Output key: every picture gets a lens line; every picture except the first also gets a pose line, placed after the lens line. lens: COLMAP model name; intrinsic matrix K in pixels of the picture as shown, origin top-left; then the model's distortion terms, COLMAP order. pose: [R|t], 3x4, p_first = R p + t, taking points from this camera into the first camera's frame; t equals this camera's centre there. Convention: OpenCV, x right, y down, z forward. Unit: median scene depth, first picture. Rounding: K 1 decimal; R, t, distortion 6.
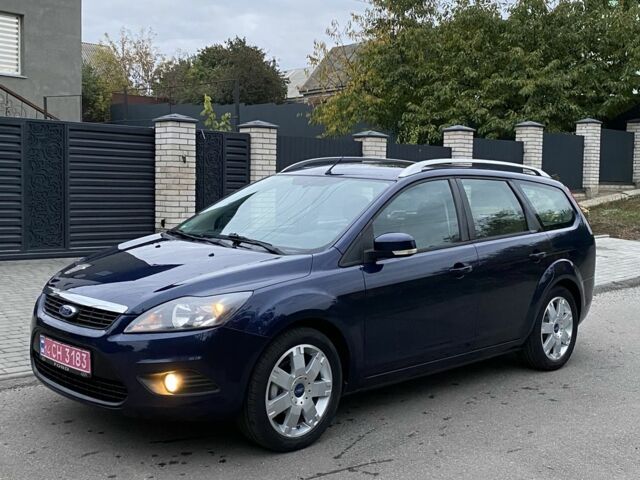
lens RADIAL K [[802.9, 0, 320.0], [0, 802.9, 240.0], [0, 0, 1]] dist [0.209014, -0.572947]
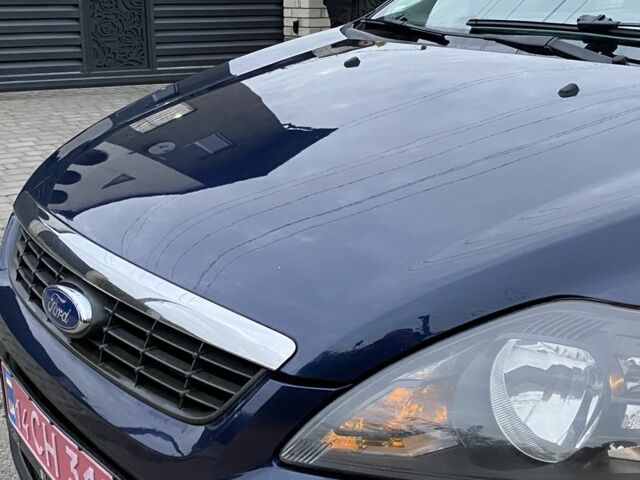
lens RADIAL K [[896.5, 0, 310.6], [0, 896.5, 255.2], [0, 0, 1]] dist [0.230722, -0.760611]
pose [[0.988144, 0.021140, -0.152067, -0.166210], [0.011841, 0.977030, 0.212771, 0.006231], [0.153073, -0.212049, 0.965196, 0.653788]]
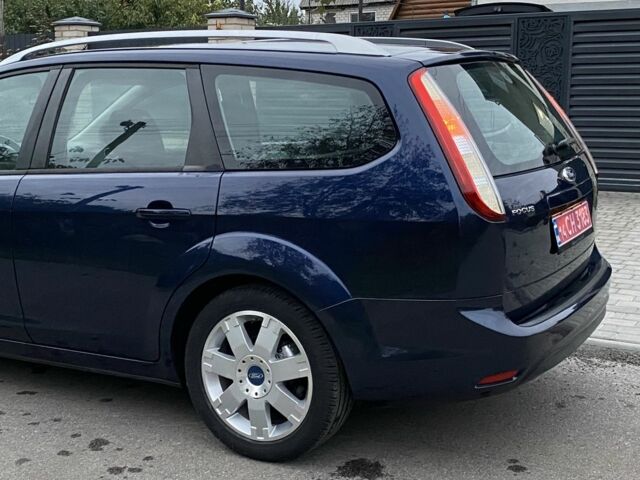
lens RADIAL K [[896.5, 0, 310.6], [0, 896.5, 255.2], [0, 0, 1]] dist [0.230722, -0.760611]
pose [[0.253170, 0.150104, -0.955706, 1.051631], [-0.057314, 0.988482, 0.140069, -0.051377], [0.965723, 0.019314, 0.258857, 1.174261]]
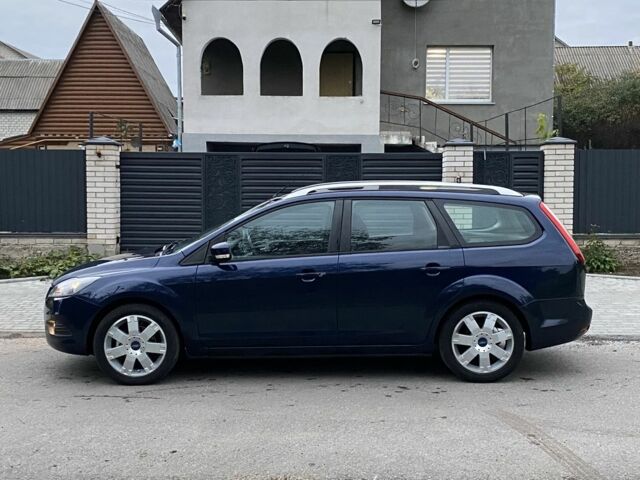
lens RADIAL K [[870.1, 0, 320.0], [0, 870.1, 240.0], [0, 0, 1]] dist [0.225520, -0.830768]
pose [[0.713624, 0.020540, -0.700228, 1.213815], [-0.036303, 0.999311, -0.007684, -0.007162], [0.699588, 0.030903, 0.713878, 0.070890]]
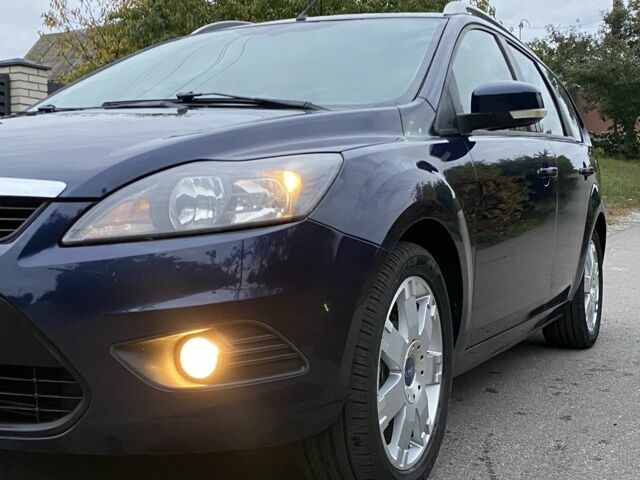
lens RADIAL K [[896.5, 0, 310.6], [0, 896.5, 255.2], [0, 0, 1]] dist [0.230722, -0.760611]
pose [[0.950355, -0.034923, 0.309203, -0.222164], [0.041189, 0.999057, -0.013757, 0.110029], [-0.308430, 0.025809, 0.950897, 0.455707]]
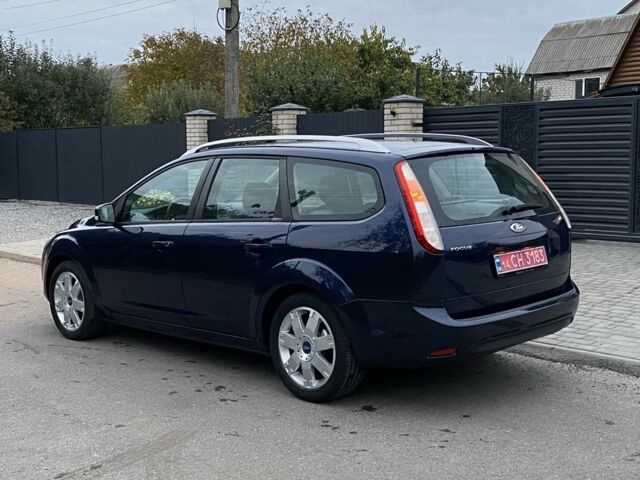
lens RADIAL K [[870.1, 0, 320.0], [0, 870.1, 240.0], [0, 0, 1]] dist [0.225520, -0.830768]
pose [[-0.007044, 0.077659, -0.996955, 1.469775], [-0.060130, 0.995143, 0.077943, -0.079225], [0.998166, 0.060496, -0.002341, 1.328461]]
